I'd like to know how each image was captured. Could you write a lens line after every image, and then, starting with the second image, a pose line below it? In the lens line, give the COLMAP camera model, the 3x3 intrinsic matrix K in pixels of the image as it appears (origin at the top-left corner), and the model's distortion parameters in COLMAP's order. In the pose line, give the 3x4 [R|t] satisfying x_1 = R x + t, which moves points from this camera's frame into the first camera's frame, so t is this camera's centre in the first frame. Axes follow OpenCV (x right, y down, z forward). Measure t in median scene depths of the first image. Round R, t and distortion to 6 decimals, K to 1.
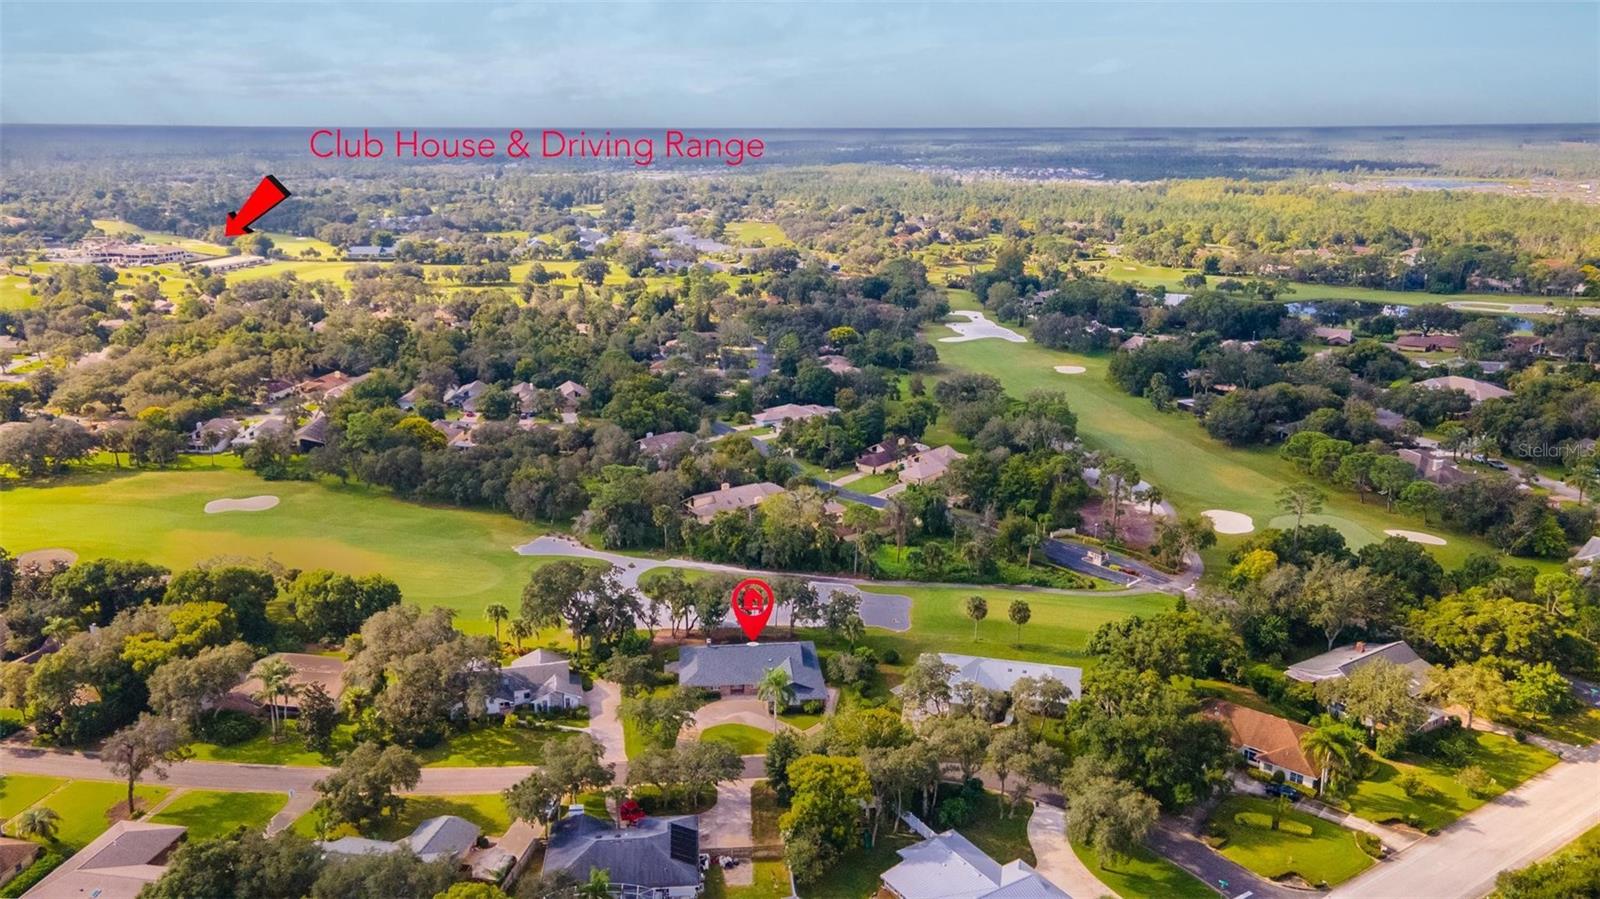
lens RADIAL K [[1199.0, 0, 800.0], [0, 1199.0, 449.5], [0, 0, 1]] dist [0.037315, 0.031993]
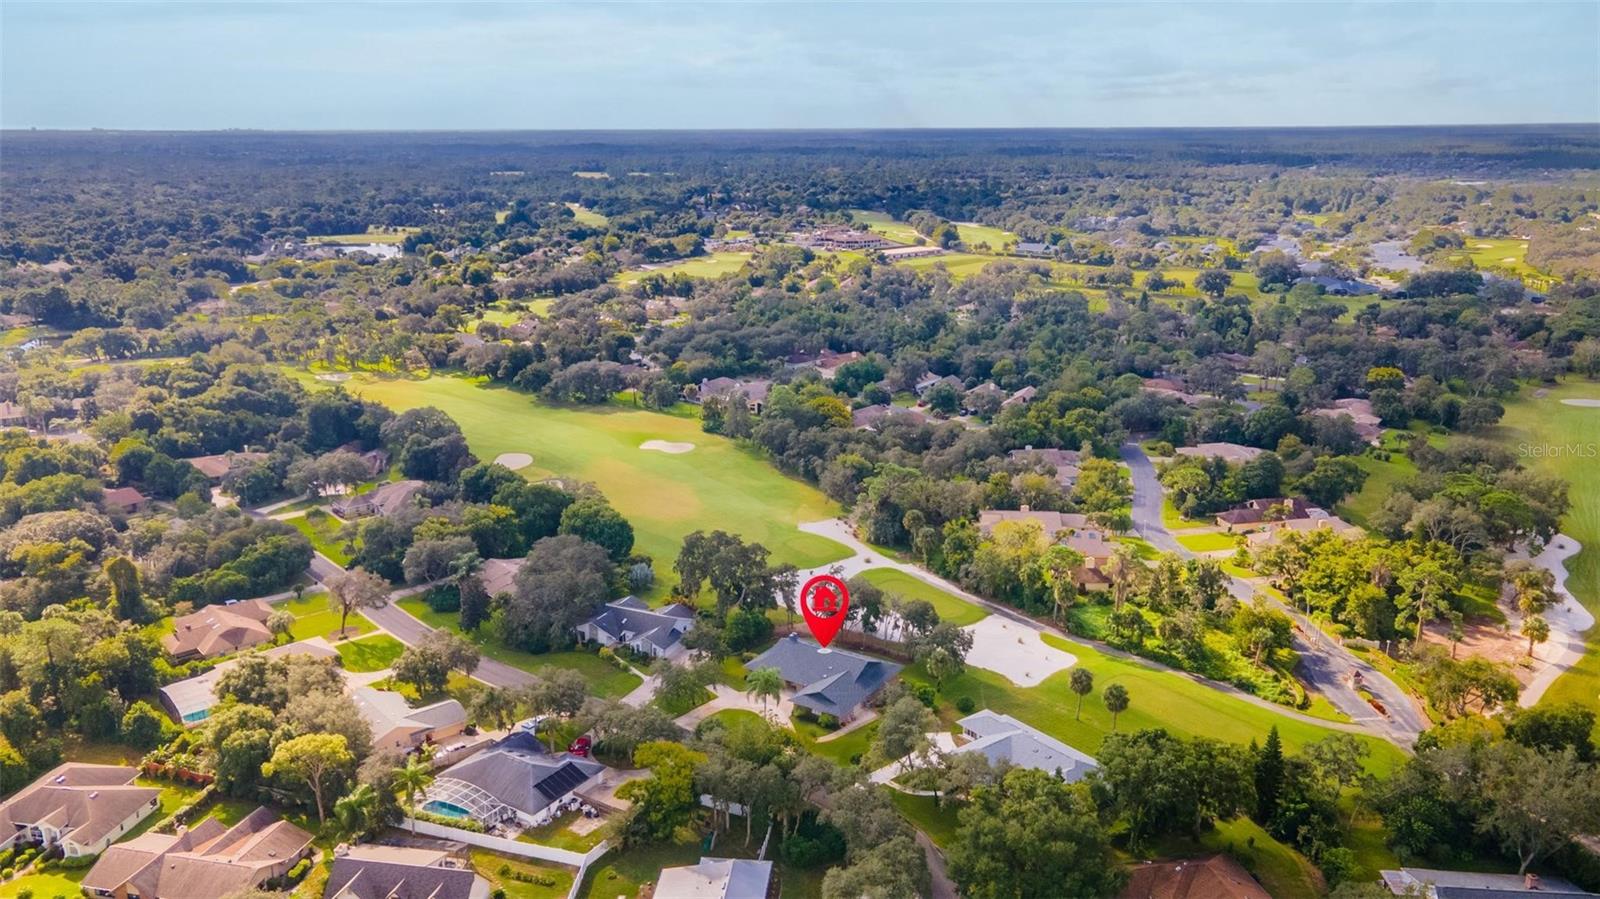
lens RADIAL K [[1199.0, 0, 800.0], [0, 1199.0, 449.5], [0, 0, 1]] dist [0.037315, 0.031993]
pose [[0.779778, 0.163718, -0.604270, 0.171189], [-0.162709, 0.985031, 0.056912, -0.019022], [0.604543, 0.053941, 0.794744, 0.050014]]
